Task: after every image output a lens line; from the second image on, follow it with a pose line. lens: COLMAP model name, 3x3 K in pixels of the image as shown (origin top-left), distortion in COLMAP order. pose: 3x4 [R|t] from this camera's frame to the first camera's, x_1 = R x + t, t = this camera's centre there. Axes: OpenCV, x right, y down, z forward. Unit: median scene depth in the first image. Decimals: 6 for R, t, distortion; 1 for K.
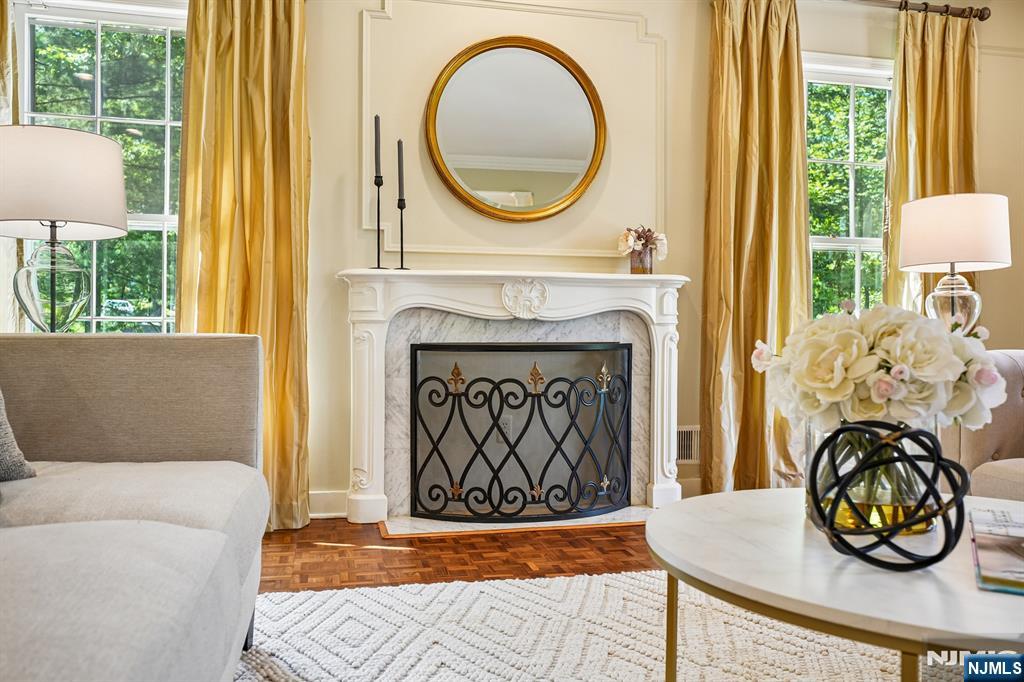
lens RADIAL K [[823.6, 0, 503.9], [0, 823.6, 334.7], [0, 0, 1]] dist [-0.010774, 0.033417]
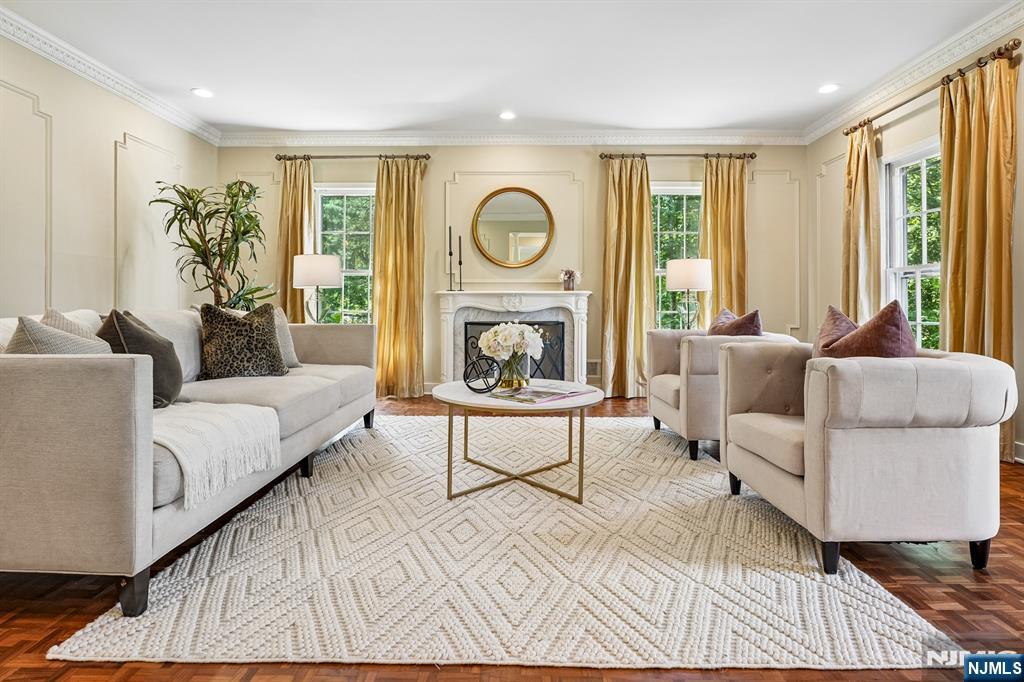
lens RADIAL K [[513.8, 0, 514.4], [0, 513.8, 311.1], [0, 0, 1]] dist [-0.002080, 0.002248]
pose [[0.972420, -0.000744, -0.233235, 0.367326], [0.003277, 0.999940, 0.010472, -0.035162], [0.233213, -0.010948, 0.972364, -0.397714]]
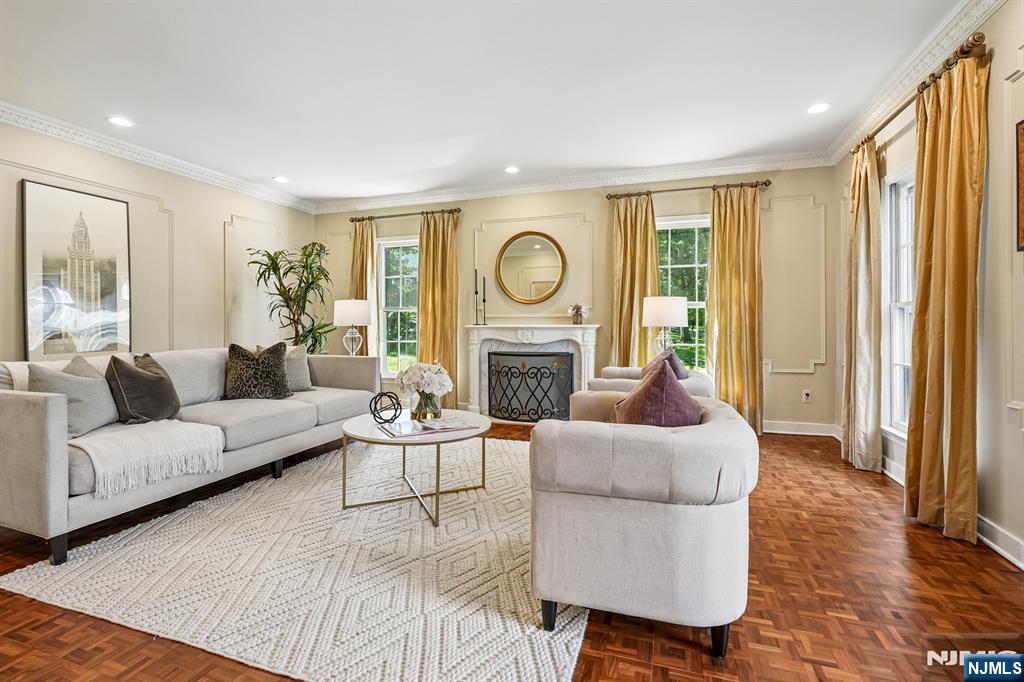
lens RADIAL K [[463.9, 0, 520.1], [0, 463.9, 332.6], [0, 0, 1]] dist [-0.004593, 0.002899]
pose [[0.853174, 0.004259, -0.521608, 0.769658], [0.006388, 0.999806, 0.018611, -0.079949], [0.521587, -0.019210, 0.852982, -0.246132]]
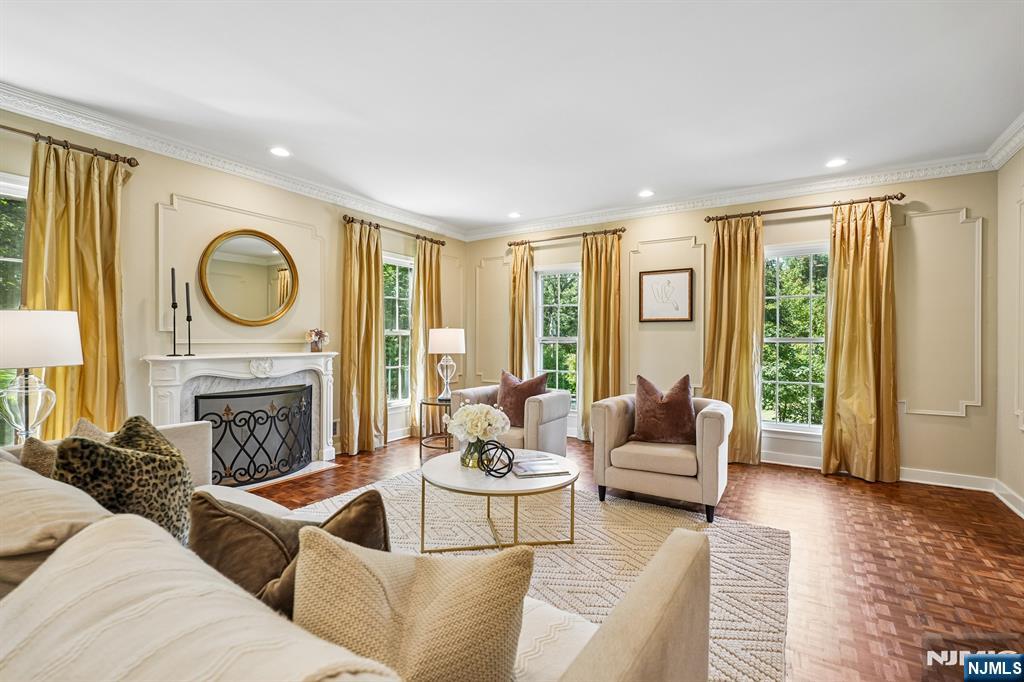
lens RADIAL K [[463.9, 0, 506.6], [0, 463.9, 345.7], [0, 0, 1]] dist [-0.004593, 0.002899]
pose [[0.720894, -0.011654, 0.692947, -0.321419], [-0.005048, 0.999744, 0.022064, -0.123907], [-0.693027, -0.019404, 0.720651, -0.201117]]
